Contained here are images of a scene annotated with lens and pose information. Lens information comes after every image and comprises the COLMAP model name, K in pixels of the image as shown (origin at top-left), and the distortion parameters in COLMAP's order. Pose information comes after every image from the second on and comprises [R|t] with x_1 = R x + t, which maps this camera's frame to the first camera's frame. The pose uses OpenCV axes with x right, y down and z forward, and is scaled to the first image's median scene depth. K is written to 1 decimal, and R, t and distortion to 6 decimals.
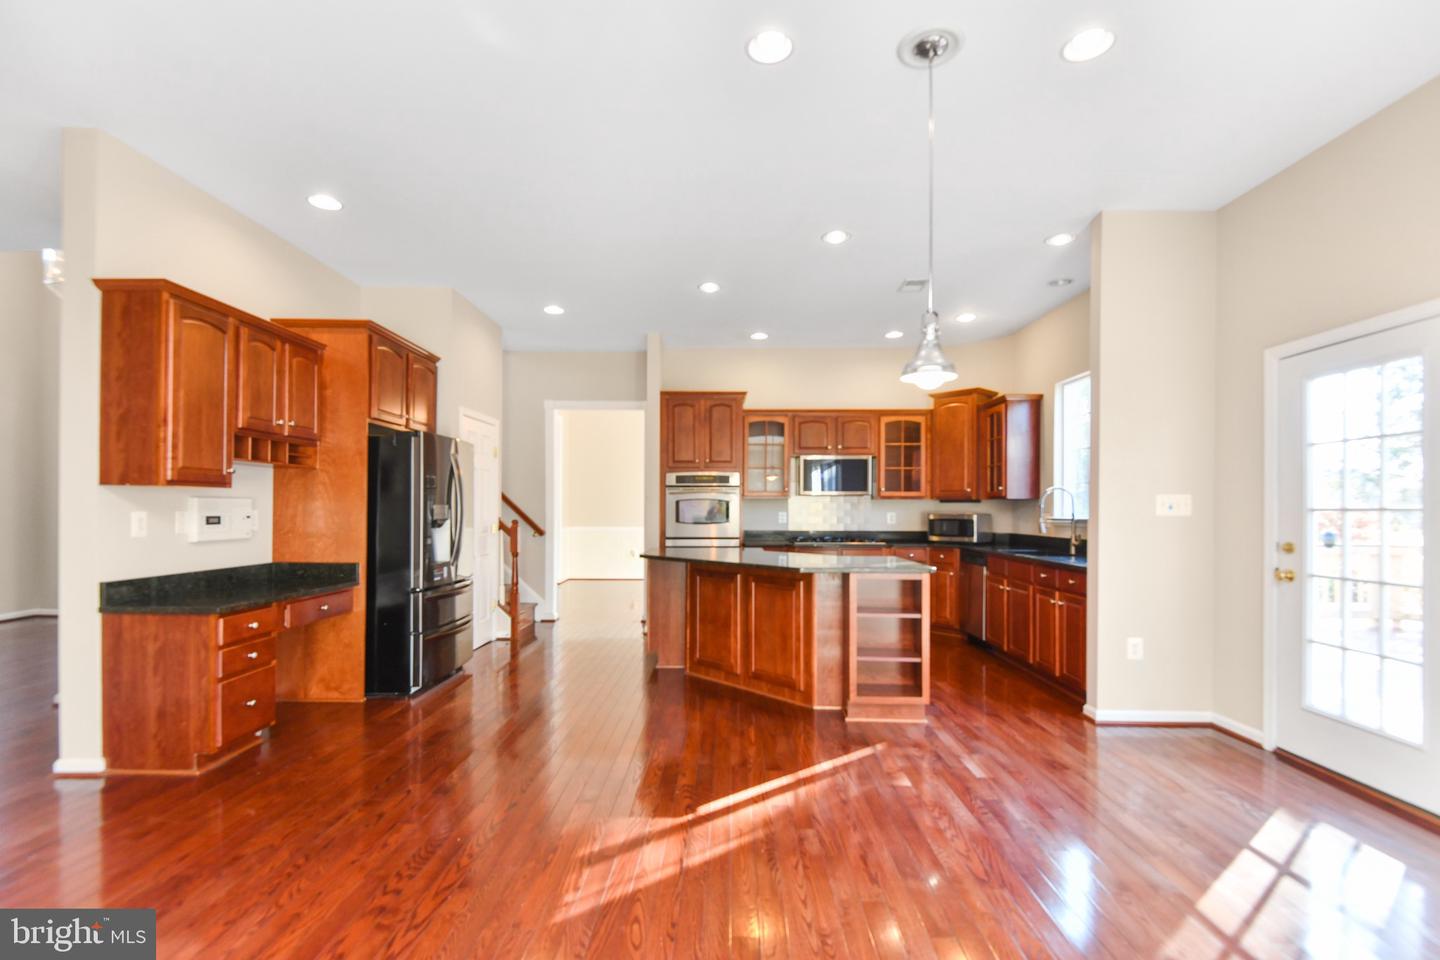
lens RADIAL K [[667.3, 0, 719.6], [0, 667.3, 502.4], [0, 0, 1]] dist [0.016860, -0.013851]
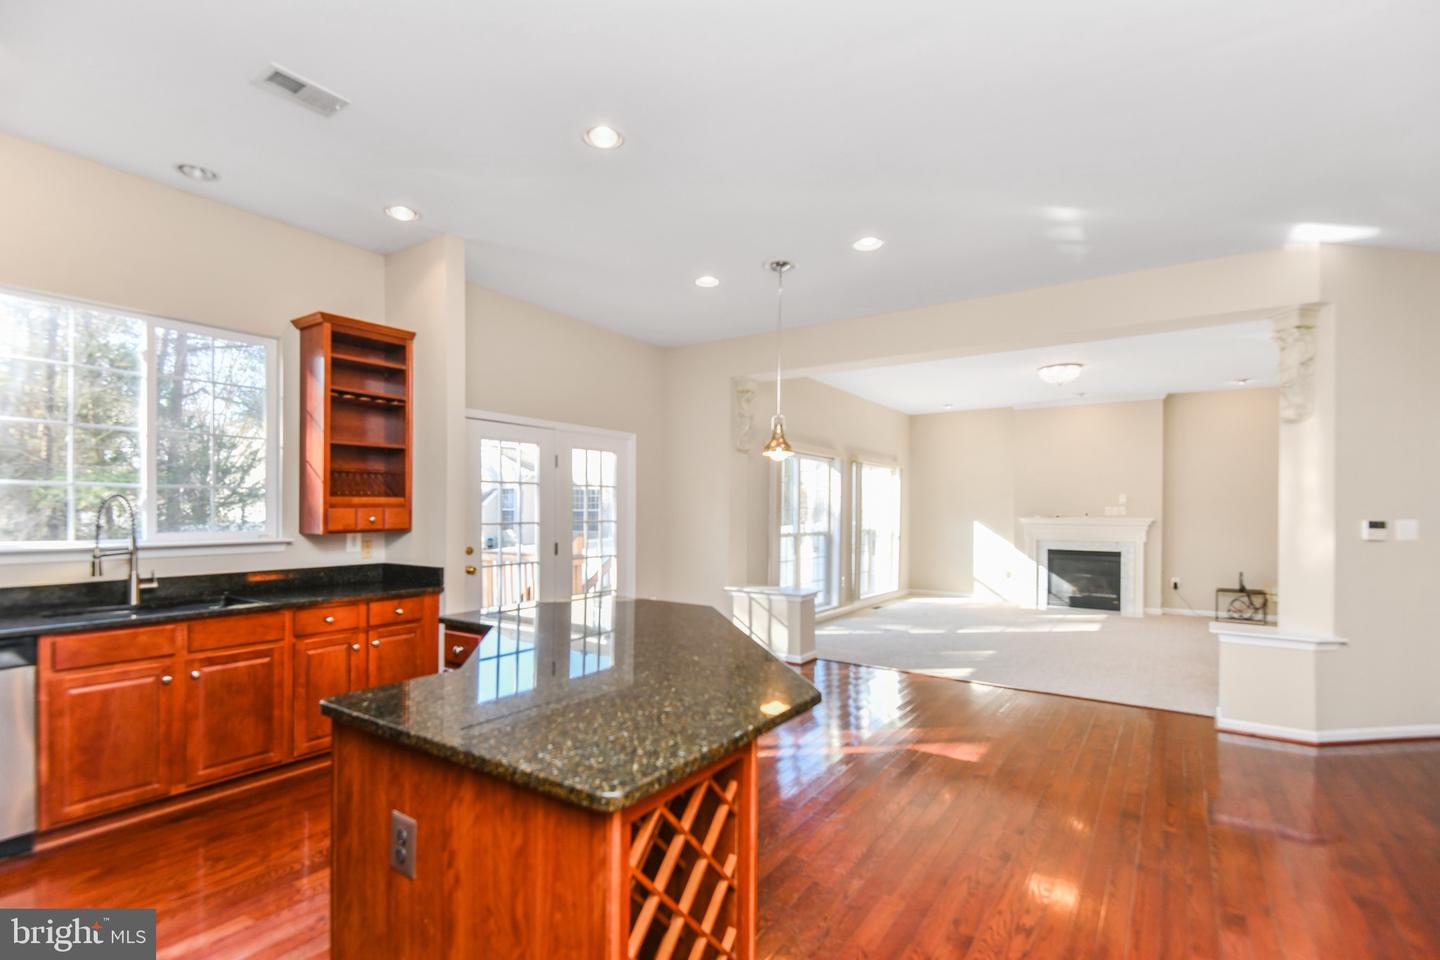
lens RADIAL K [[667.3, 0, 719.7], [0, 667.3, 513.3], [0, 0, 1]] dist [0.016860, -0.013851]
pose [[-0.835891, -0.013842, 0.548720, -0.291006], [-0.016302, 0.999867, 0.000390, -0.017903], [-0.548653, -0.008619, -0.836006, 1.444789]]
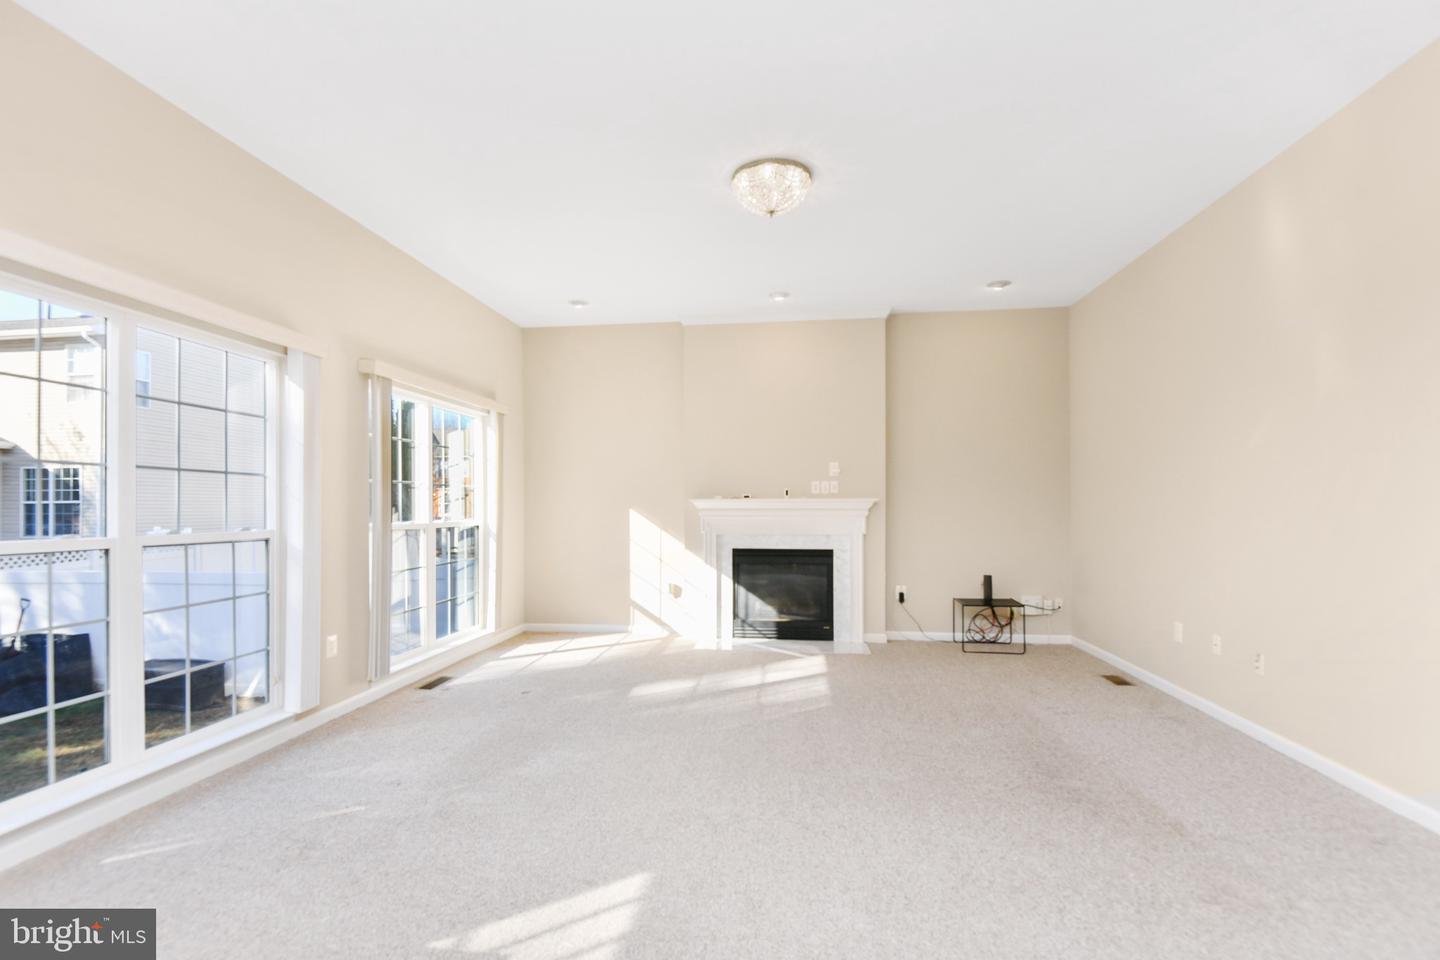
lens RADIAL K [[667.3, 0, 718.6], [0, 667.3, 506.3], [0, 0, 1]] dist [0.016860, -0.013851]
pose [[-0.994324, -0.004511, 0.106302, -0.102438], [-0.005395, 0.999953, -0.008025, 0.006144], [-0.106260, -0.008553, -0.994302, 0.380700]]
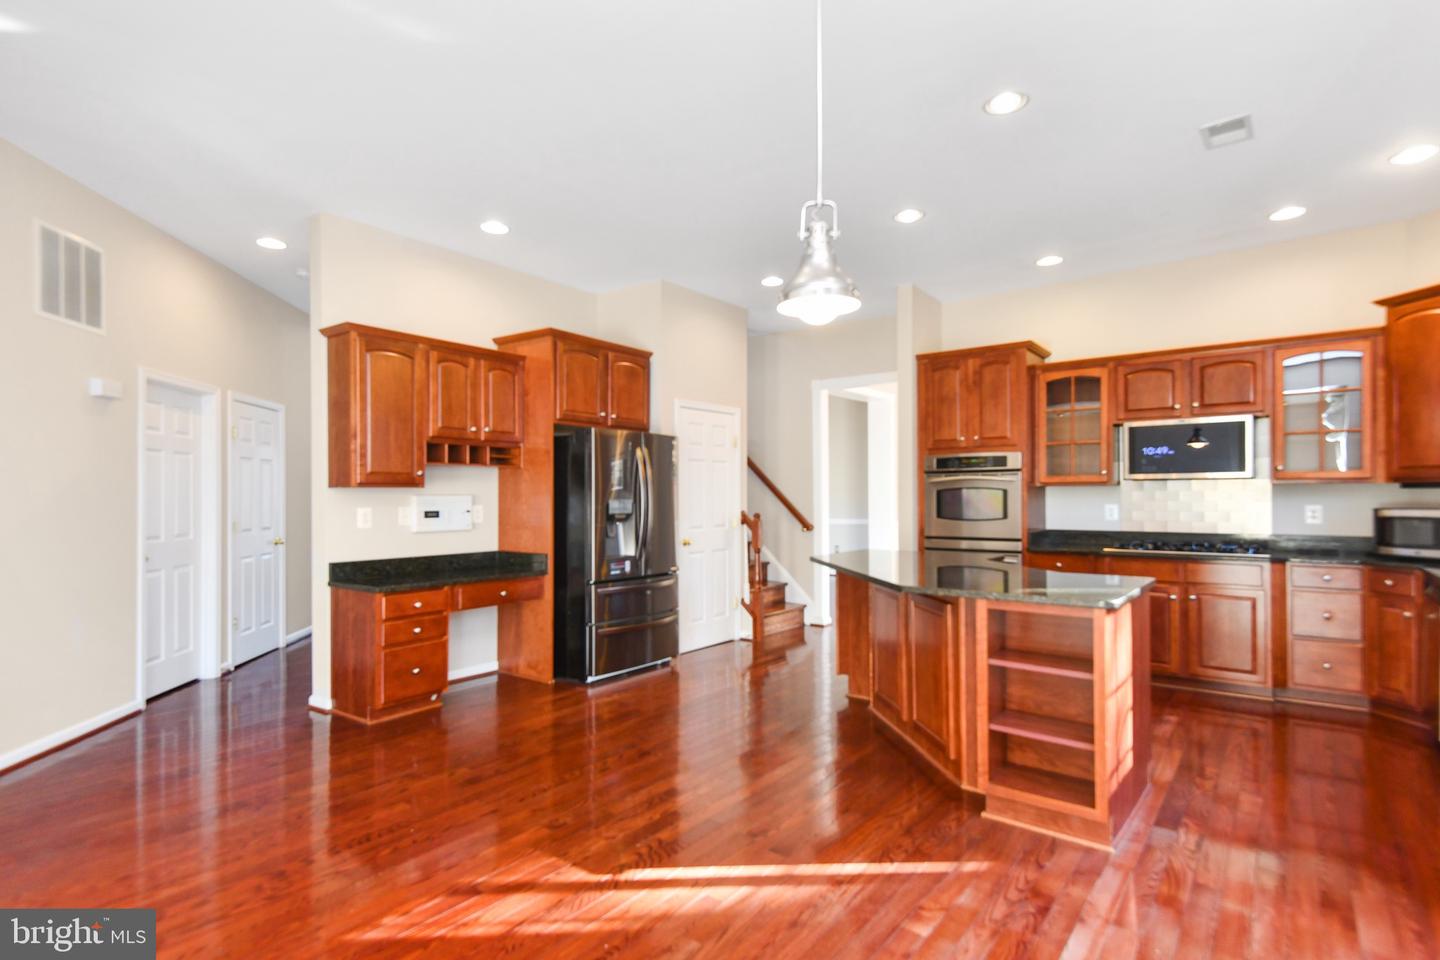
lens RADIAL K [[734.2, 0, 713.7], [0, 734.2, 493.3], [0, 0, 1]] dist [0.033435, -0.011148]
pose [[0.800187, -0.009647, -0.599673, 0.369970], [0.012995, 0.999915, 0.001254, -0.005216], [0.599610, -0.008797, 0.800244, 0.205983]]
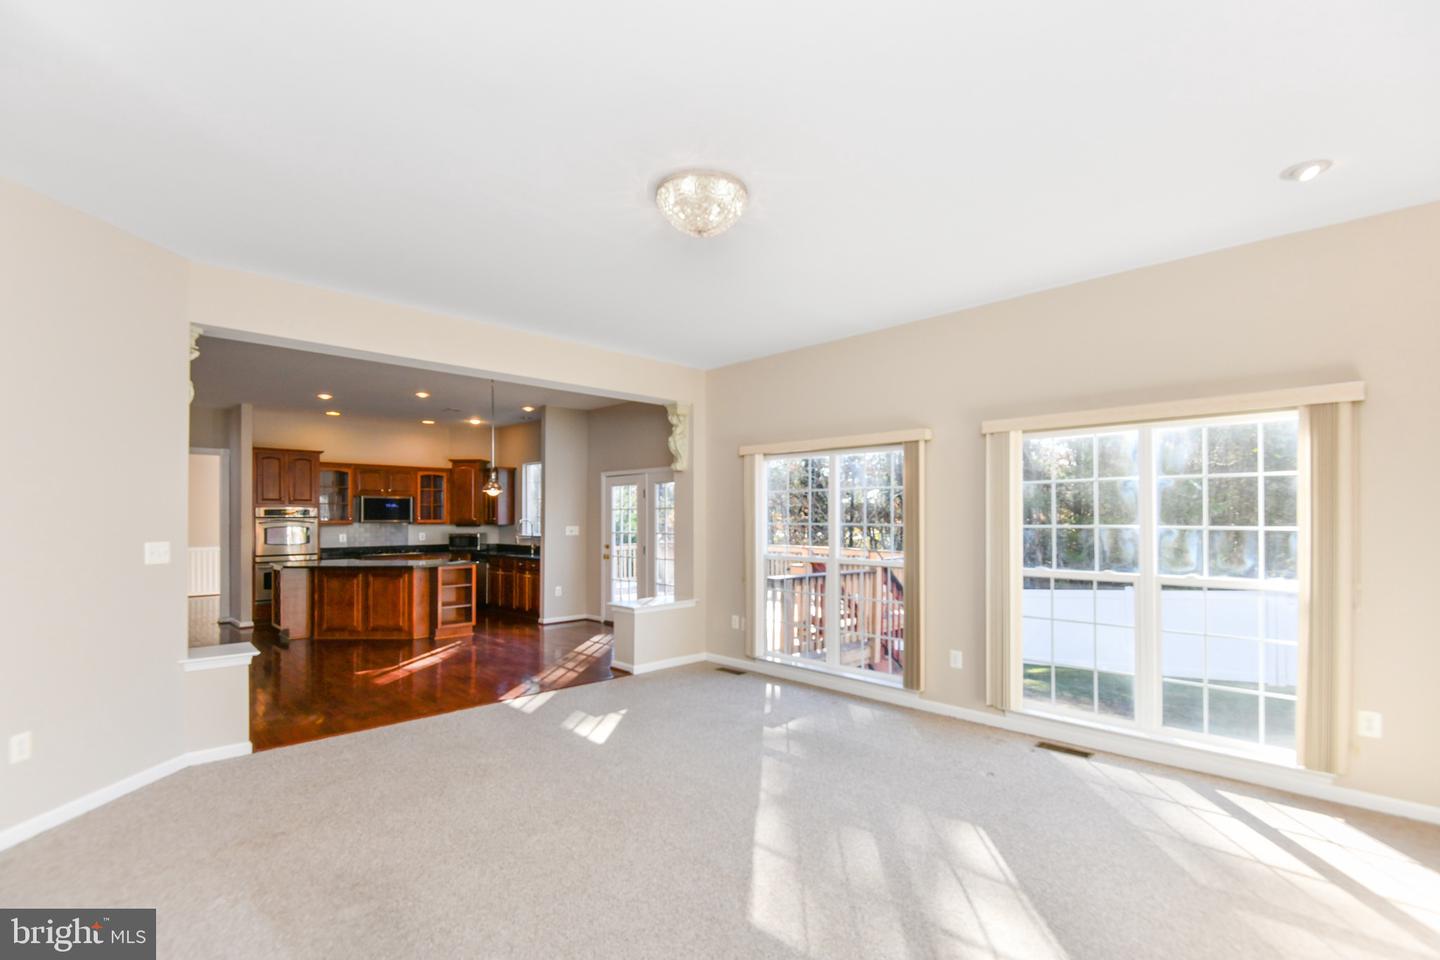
lens RADIAL K [[667.3, 0, 723.2], [0, 667.3, 514.3], [0, 0, 1]] dist [0.016860, -0.013851]
pose [[0.704834, -0.002155, 0.709369, -0.564950], [-0.003098, 0.999976, 0.006116, -0.062641], [-0.709366, -0.006508, 0.704811, -0.942407]]
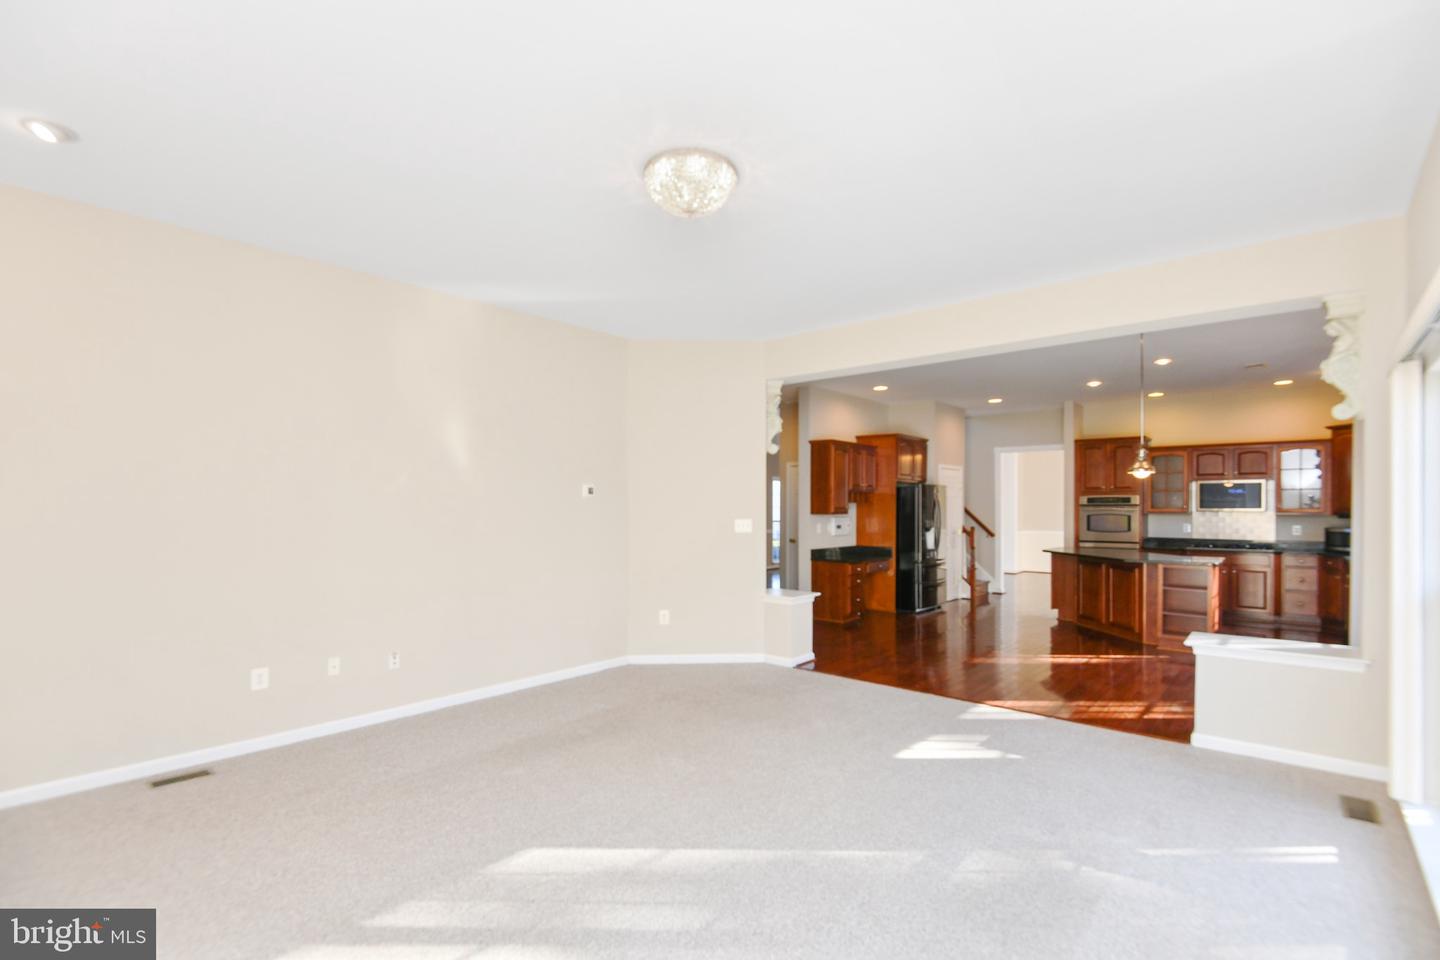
lens RADIAL K [[667.3, 0, 715.8], [0, 667.3, 508.3], [0, 0, 1]] dist [0.016860, -0.013851]
pose [[0.762255, -0.000289, -0.647277, 0.390448], [0.008096, 0.999926, 0.009087, -0.055388], [0.647226, -0.012167, 0.762201, -0.941757]]
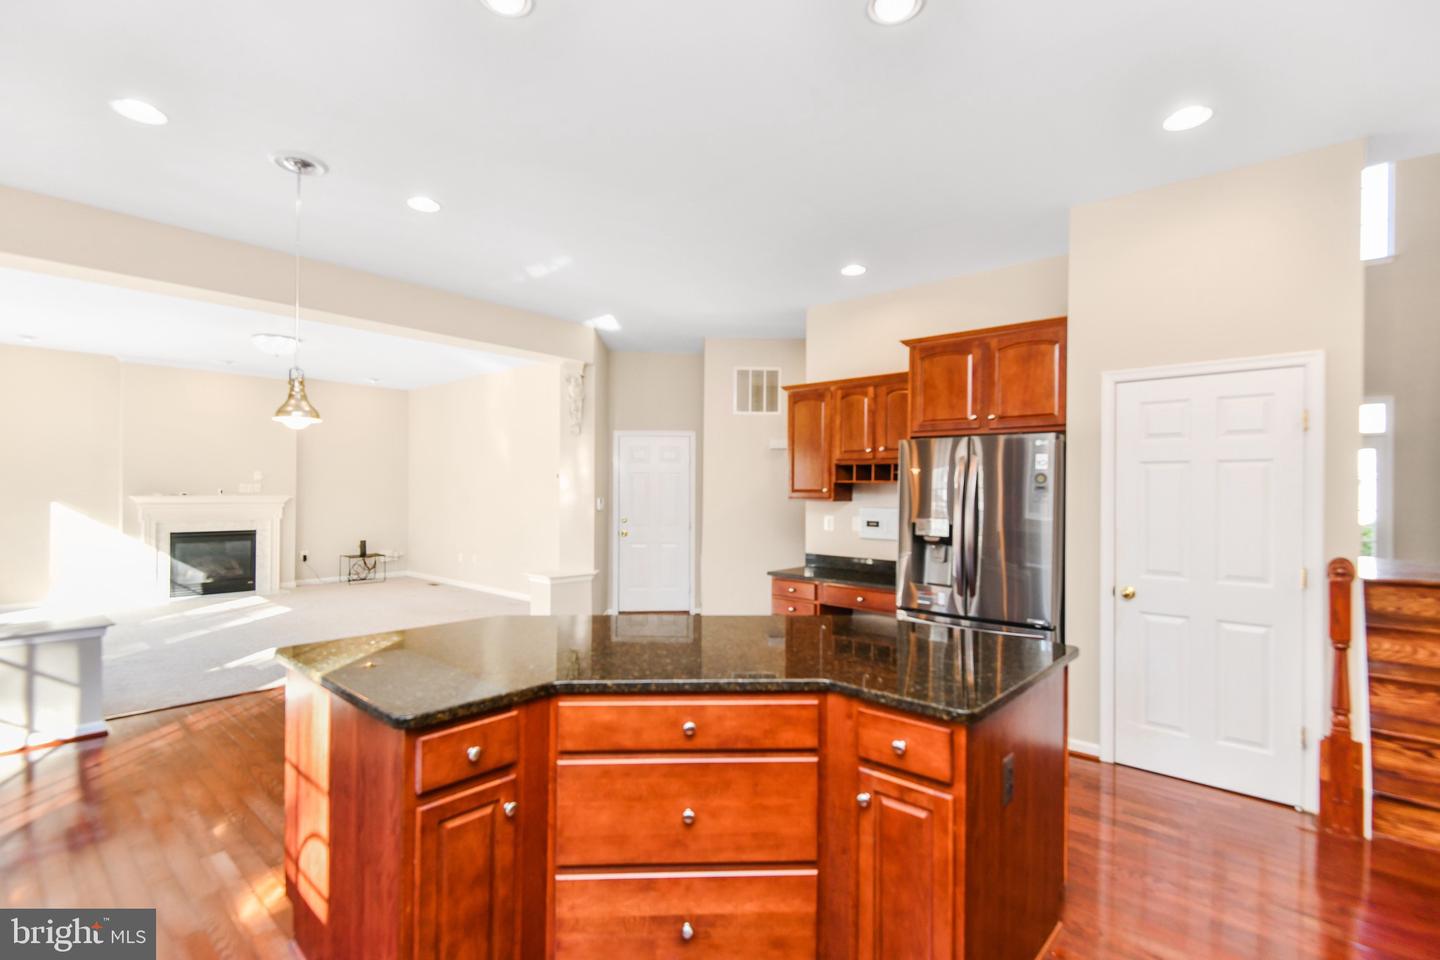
lens RADIAL K [[667.3, 0, 716.5], [0, 667.3, 490.3], [0, 0, 1]] dist [0.016860, -0.013851]
pose [[-0.653434, -0.008882, -0.756932, 0.443299], [-0.003918, 0.999957, -0.008351, -0.025811], [0.756974, -0.002491, -0.653441, 1.398226]]
